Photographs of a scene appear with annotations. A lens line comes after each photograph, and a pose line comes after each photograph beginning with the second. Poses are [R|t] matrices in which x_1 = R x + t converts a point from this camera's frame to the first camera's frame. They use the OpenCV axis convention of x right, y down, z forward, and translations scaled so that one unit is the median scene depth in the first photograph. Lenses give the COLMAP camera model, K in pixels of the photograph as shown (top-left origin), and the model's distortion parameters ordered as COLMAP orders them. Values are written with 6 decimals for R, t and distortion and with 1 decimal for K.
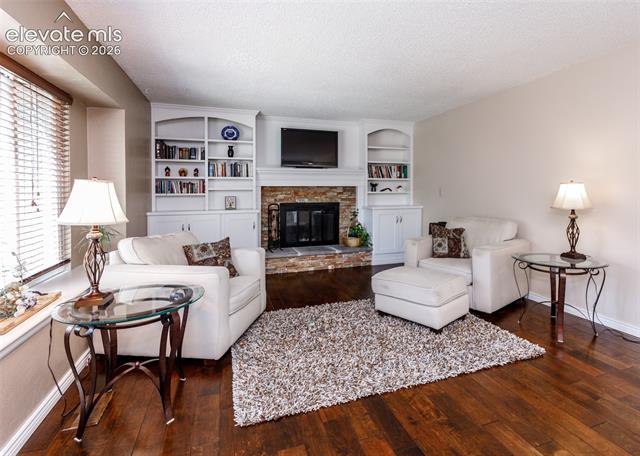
lens RADIAL K [[322.9, 0, 332.5], [0, 322.9, 193.7], [0, 0, 1]] dist [0.010375, 0.000742]
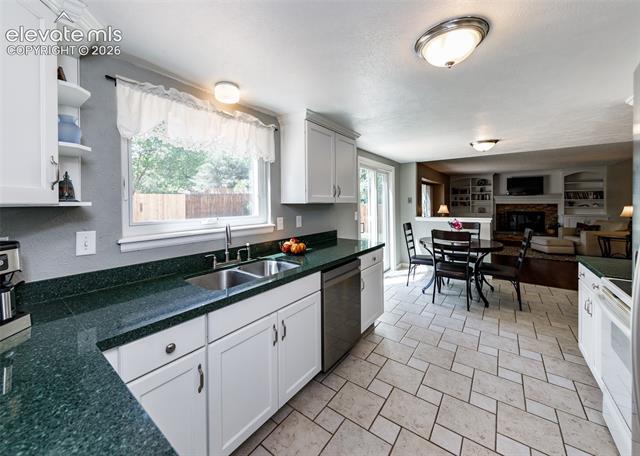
lens RADIAL K [[251.8, 0, 303.0], [0, 251.8, 204.7], [0, 0, 1]] dist [-0.001805, -0.000207]
pose [[0.545362, 0.010870, -0.838130, 0.547149], [-0.001152, 0.999925, 0.012219, -0.036993], [0.838200, -0.005699, 0.545333, -1.189413]]
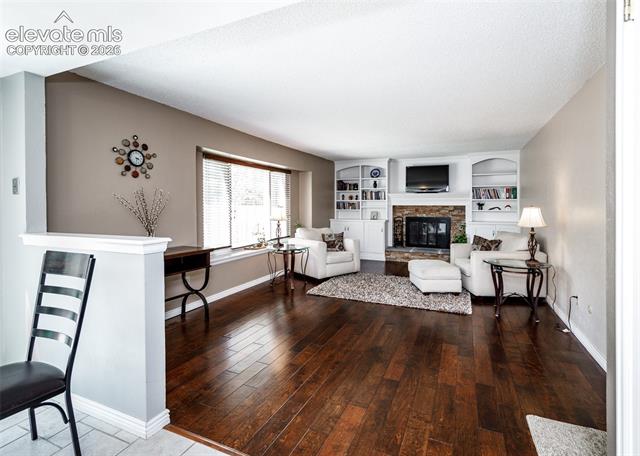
lens RADIAL K [[302.0, 0, 340.5], [0, 302.0, 206.3], [0, 0, 1]] dist [0.002323, -0.000389]
pose [[0.748427, 0.008870, -0.663158, 0.547021], [-0.010608, 0.999943, 0.001402, -0.018100], [0.663132, 0.005986, 0.748478, -0.257318]]
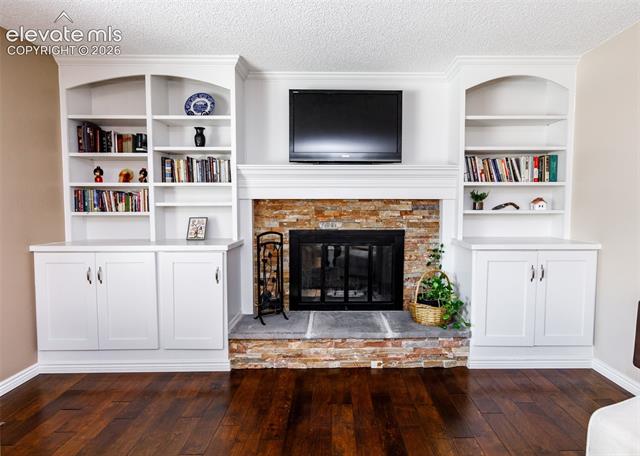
lens RADIAL K [[322.9, 0, 334.7], [0, 322.9, 215.0], [0, 0, 1]] dist [0.010375, 0.000742]
pose [[0.946884, 0.016450, -0.321155, 0.087091], [-0.006992, 0.999508, 0.030583, -0.013376], [0.321500, -0.026714, 0.946533, 0.509325]]
